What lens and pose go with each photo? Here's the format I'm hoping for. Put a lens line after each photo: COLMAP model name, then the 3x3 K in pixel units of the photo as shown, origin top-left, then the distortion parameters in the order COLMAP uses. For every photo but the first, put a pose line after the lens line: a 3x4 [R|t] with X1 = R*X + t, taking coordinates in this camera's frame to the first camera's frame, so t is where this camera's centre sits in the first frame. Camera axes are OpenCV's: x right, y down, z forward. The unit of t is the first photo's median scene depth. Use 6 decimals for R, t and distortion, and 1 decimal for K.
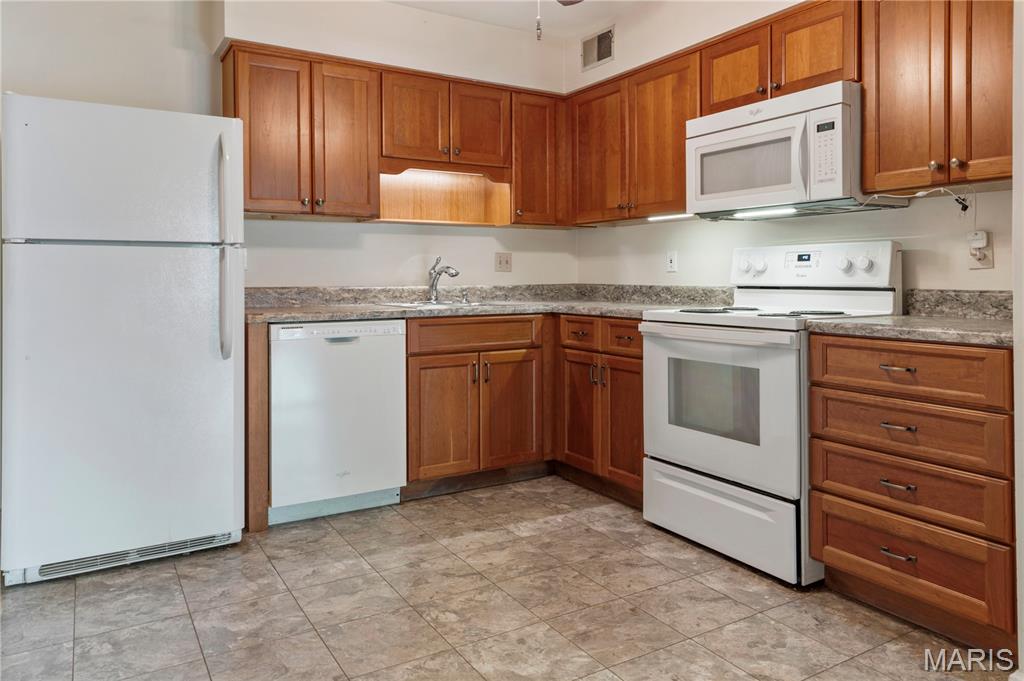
lens RADIAL K [[703.4, 0, 492.9], [0, 703.4, 280.3], [0, 0, 1]] dist [0.015491, -0.005735]
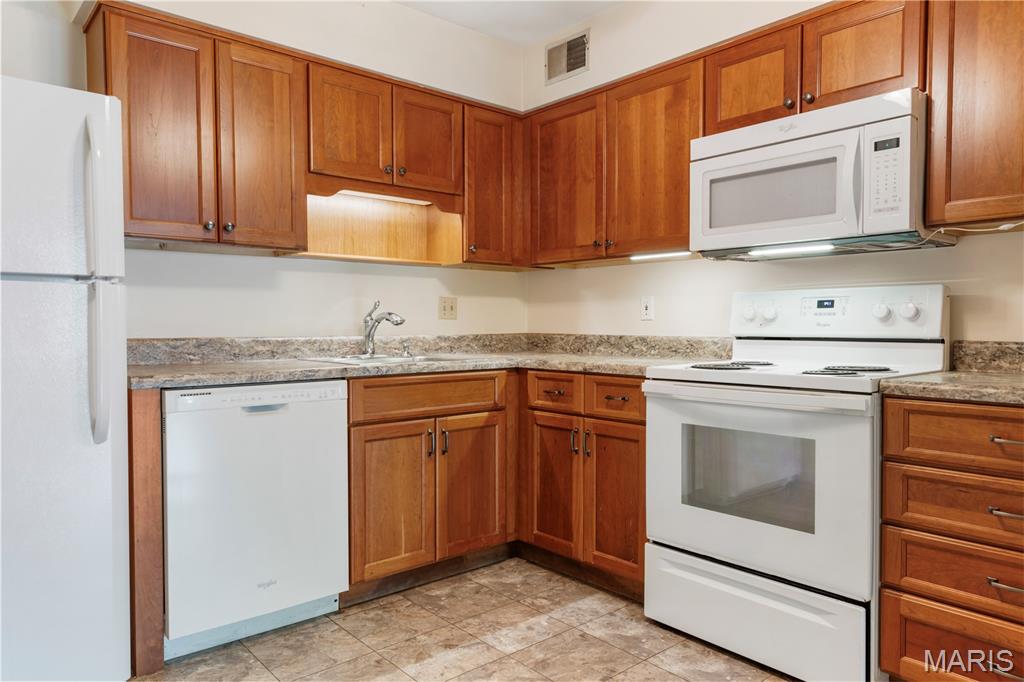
lens RADIAL K [[703.4, 0, 510.3], [0, 703.4, 345.3], [0, 0, 1]] dist [0.015491, -0.005735]
pose [[0.984988, -0.003155, 0.172592, -0.082695], [-0.001032, 0.999707, 0.024163, -0.001830], [-0.172618, -0.023979, 0.984697, 0.204089]]
